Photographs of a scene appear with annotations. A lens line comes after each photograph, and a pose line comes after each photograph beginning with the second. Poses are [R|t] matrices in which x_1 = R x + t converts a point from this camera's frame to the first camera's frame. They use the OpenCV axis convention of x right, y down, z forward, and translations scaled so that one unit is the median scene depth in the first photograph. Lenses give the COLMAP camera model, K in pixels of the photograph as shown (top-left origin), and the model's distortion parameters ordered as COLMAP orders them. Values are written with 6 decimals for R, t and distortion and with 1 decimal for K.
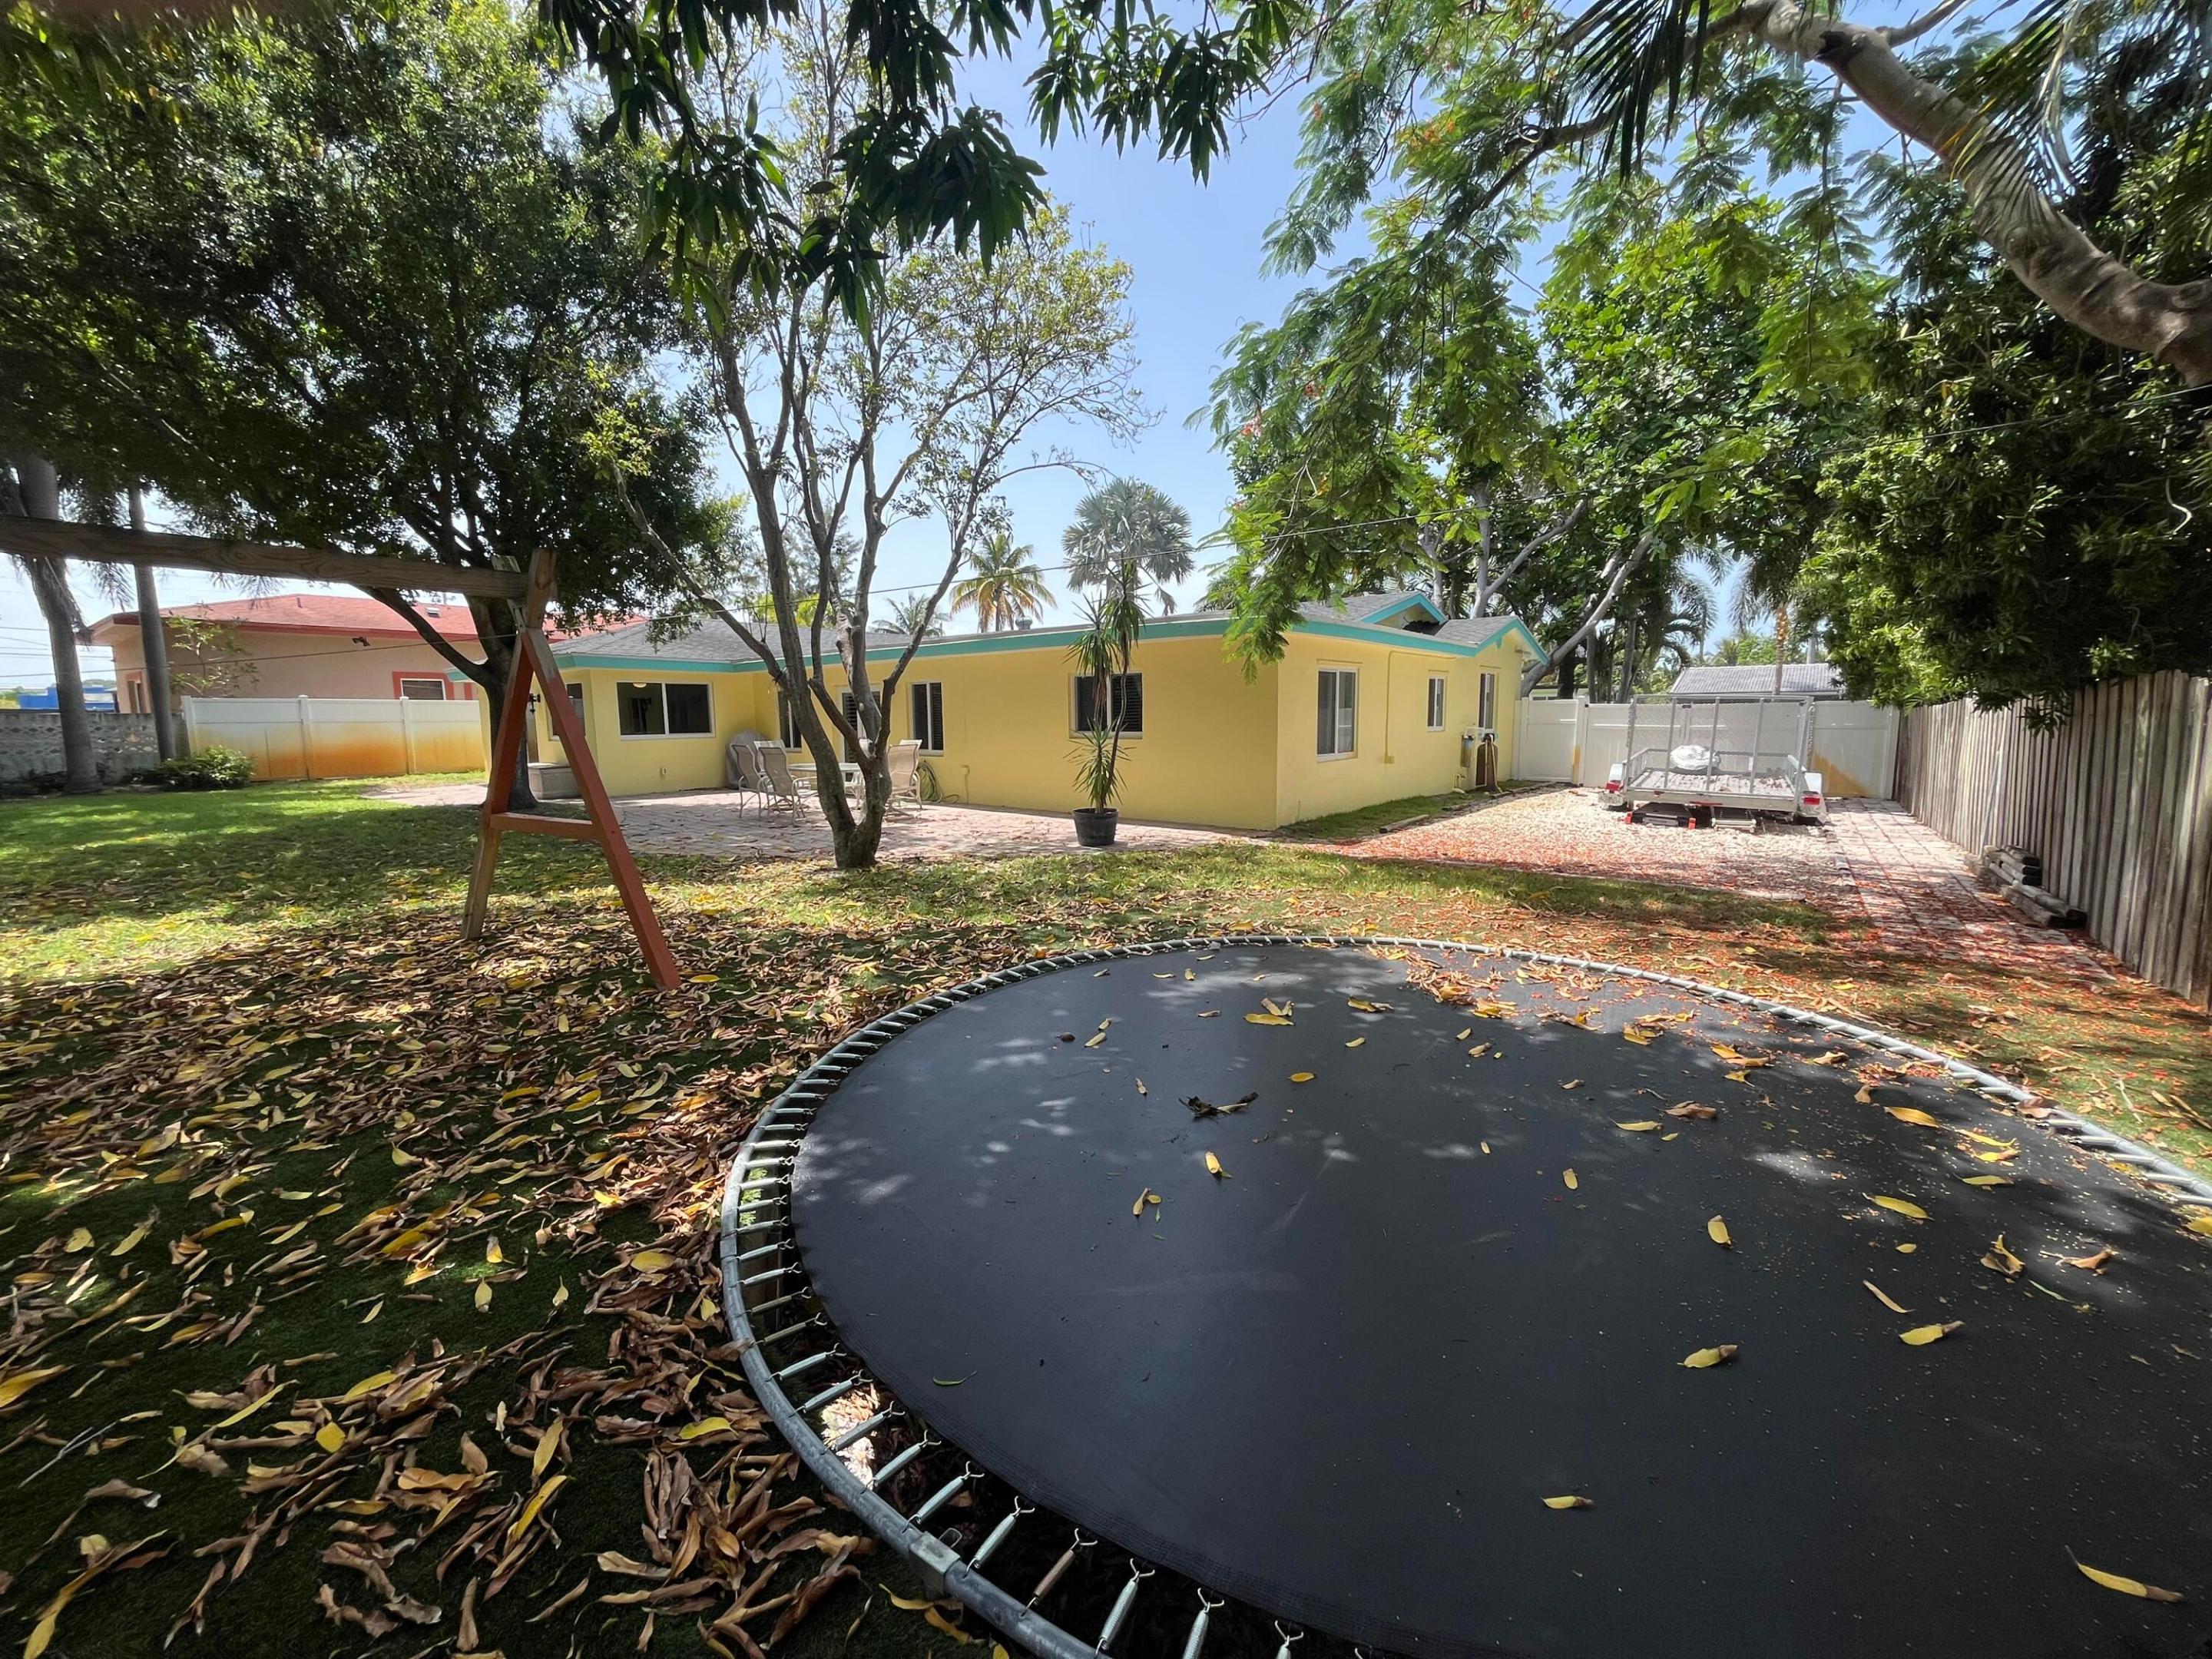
lens RADIAL K [[894.4, 0, 1103.0], [0, 894.4, 822.1], [0, 0, 1]] dist [0.006425, -0.000367]
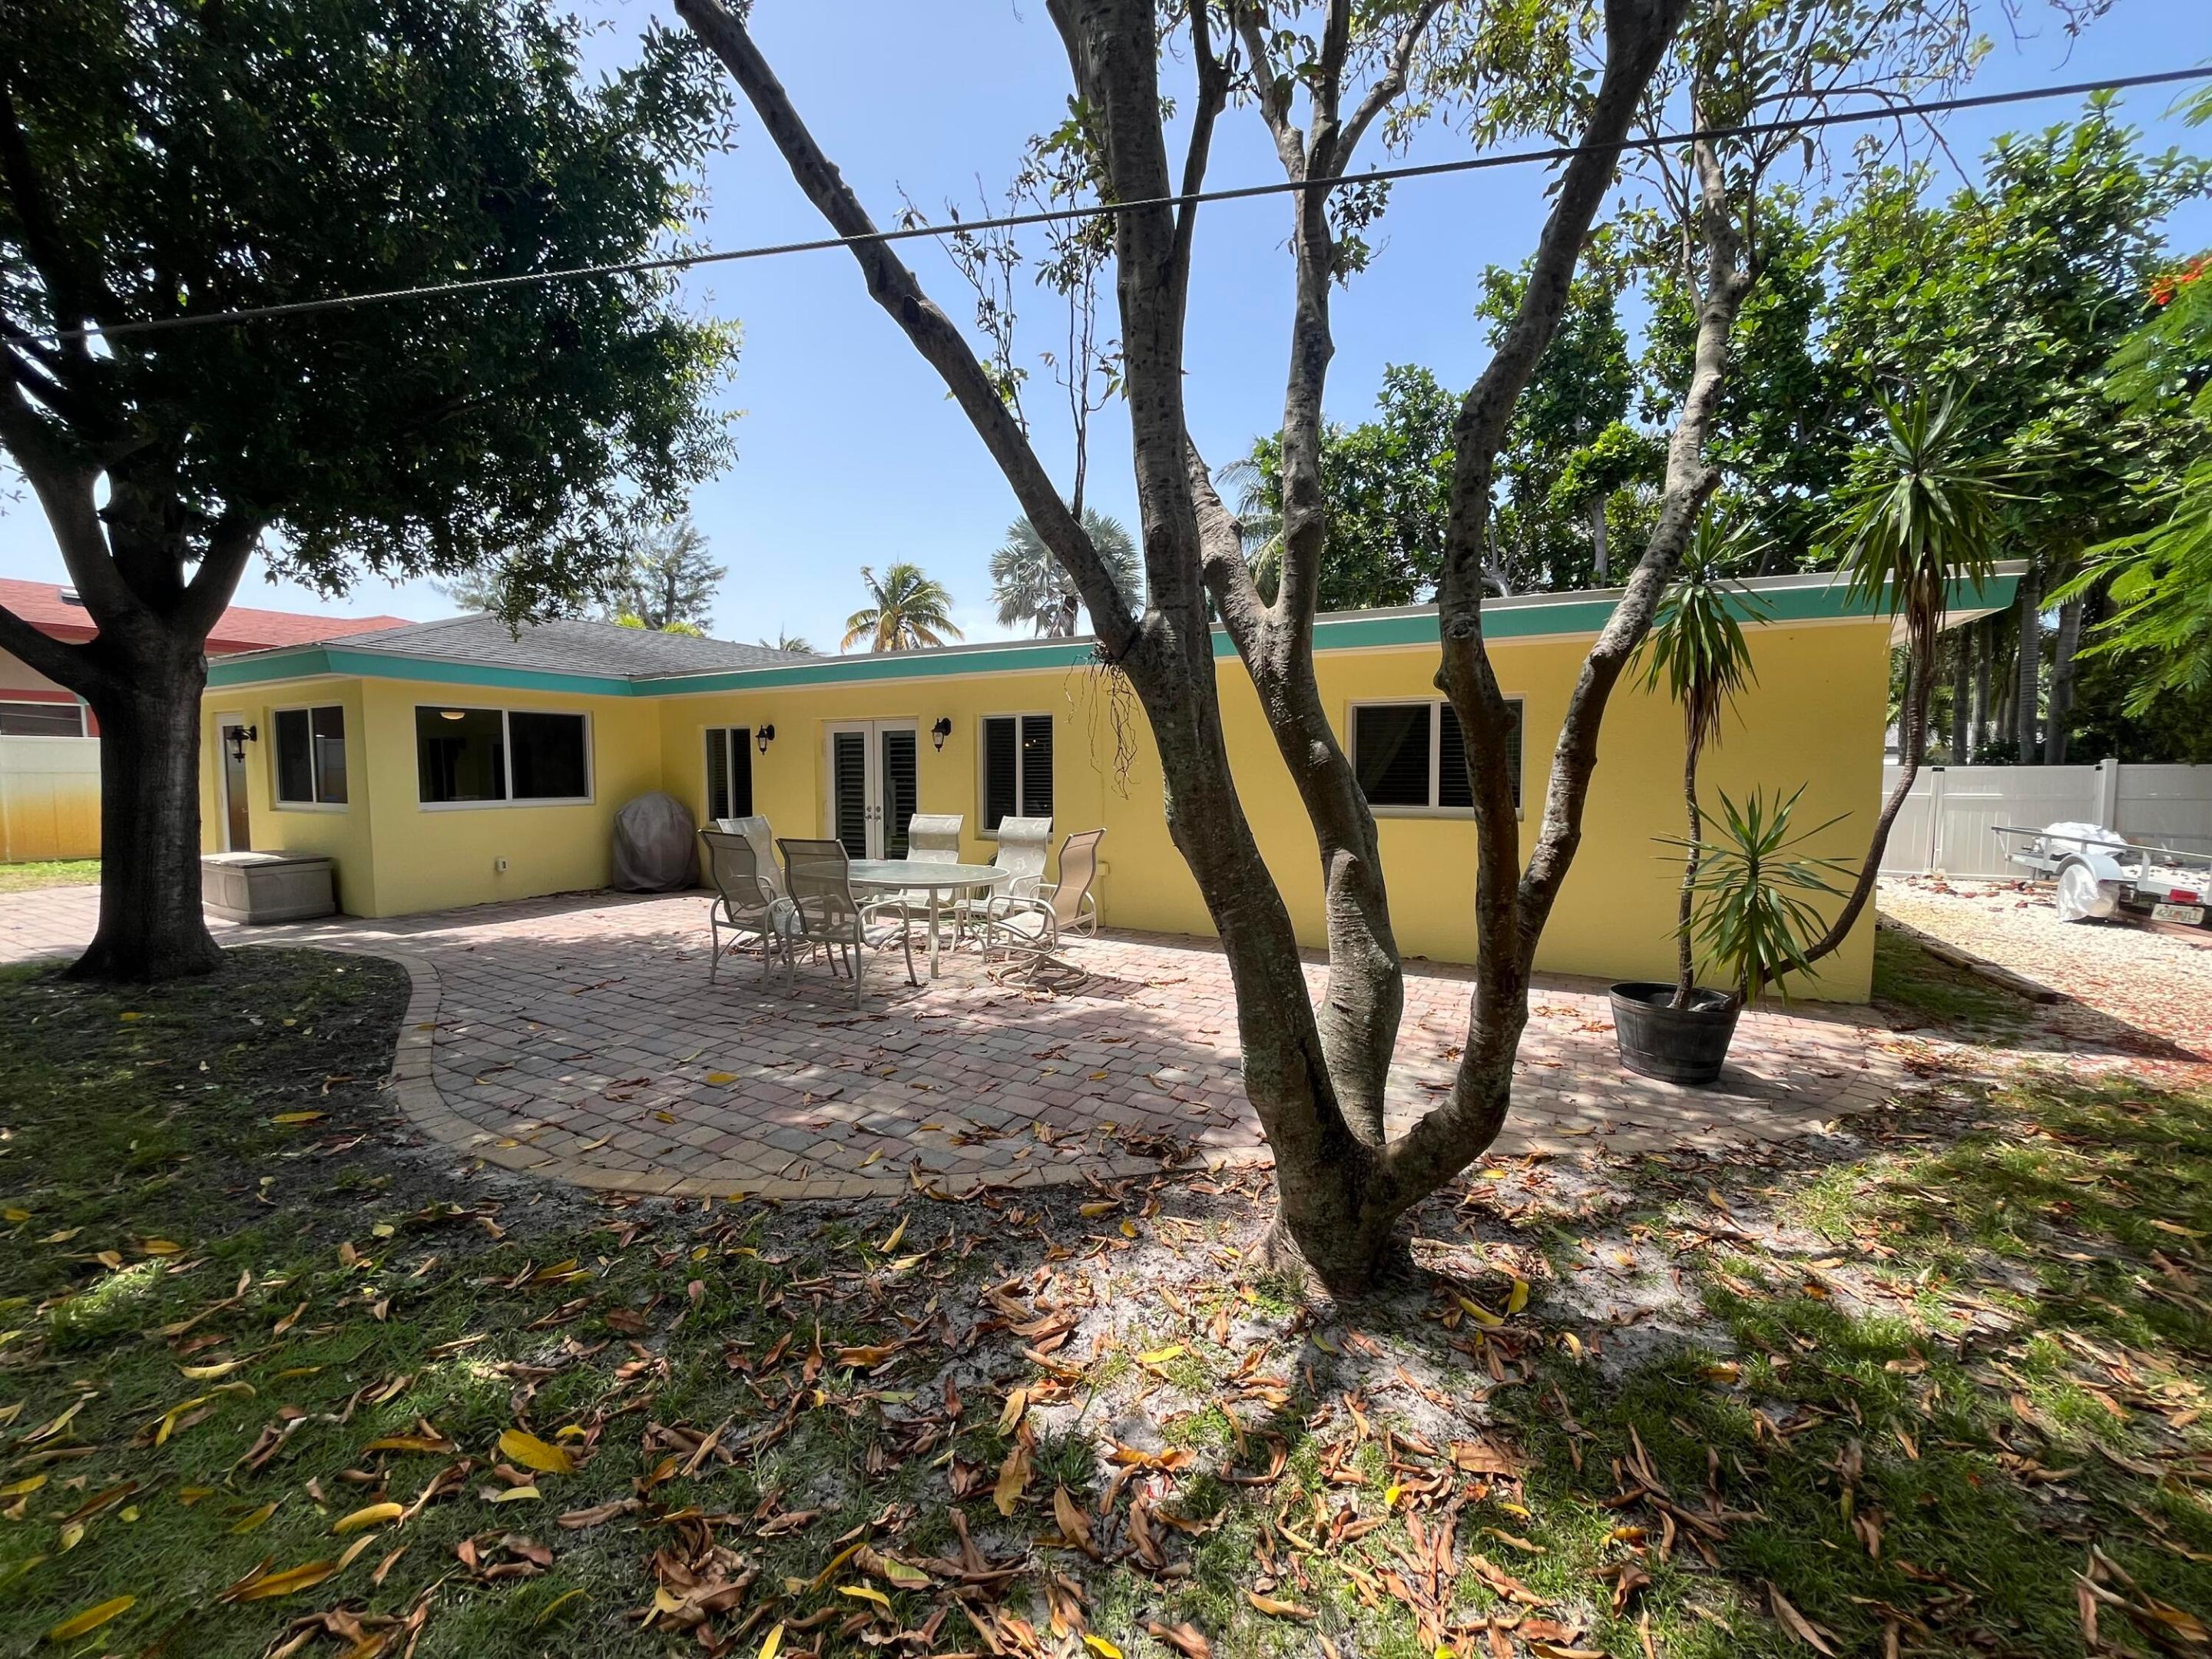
lens RADIAL K [[888.1, 0, 1106.0], [0, 888.1, 829.5], [0, 0, 1]] dist [-0.003782, -0.000708]
pose [[0.981566, -0.000478, 0.191123, -0.253103], [0.010757, 0.998550, -0.052749, -0.051982], [-0.190820, 0.053833, 0.980148, 0.428677]]
